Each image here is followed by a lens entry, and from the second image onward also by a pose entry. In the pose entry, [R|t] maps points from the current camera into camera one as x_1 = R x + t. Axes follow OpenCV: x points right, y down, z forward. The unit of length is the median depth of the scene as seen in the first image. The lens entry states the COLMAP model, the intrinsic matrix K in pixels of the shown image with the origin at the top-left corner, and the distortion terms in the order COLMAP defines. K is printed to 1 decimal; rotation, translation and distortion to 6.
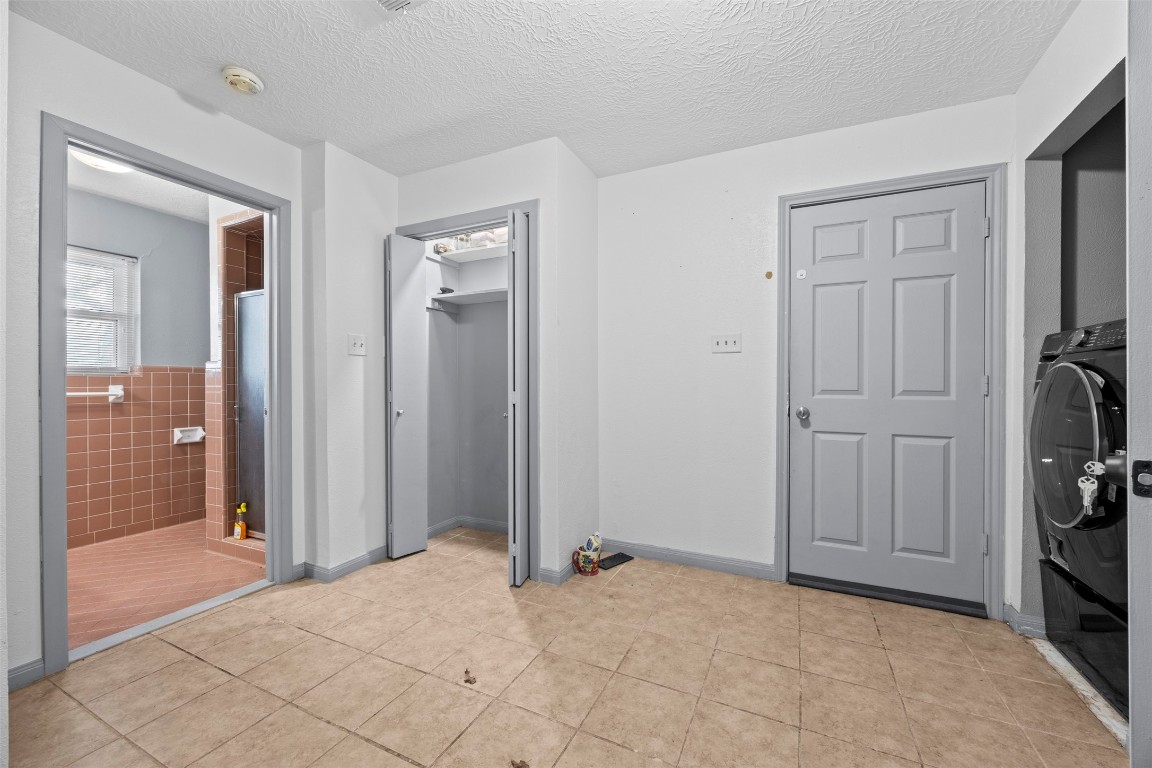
lens RADIAL K [[441.1, 0, 597.4], [0, 441.1, 383.2], [0, 0, 1]] dist [-0.000833, 0.000125]
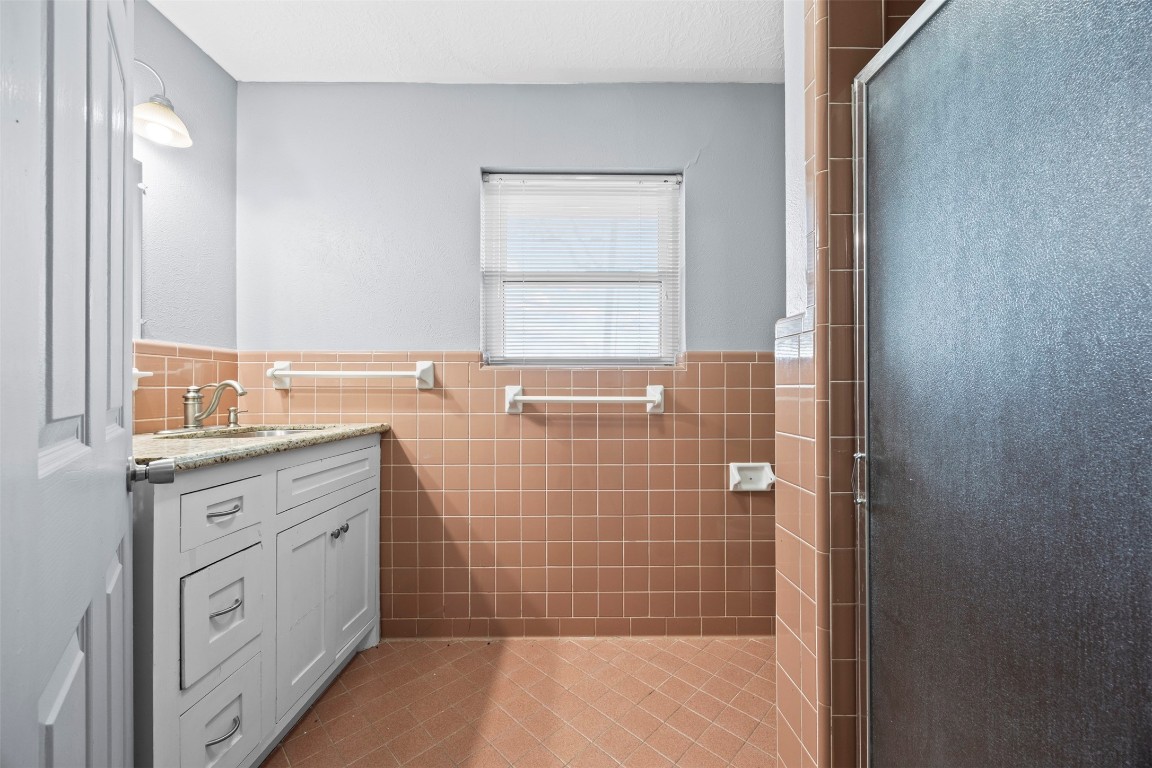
lens RADIAL K [[441.1, 0, 578.5], [0, 441.1, 384.9], [0, 0, 1]] dist [-0.000833, 0.000125]
pose [[0.409978, -0.003183, -0.912090, -0.556688], [-0.002006, 0.999988, -0.004392, 0.006819], [0.912093, 0.003631, 0.409967, 0.627498]]
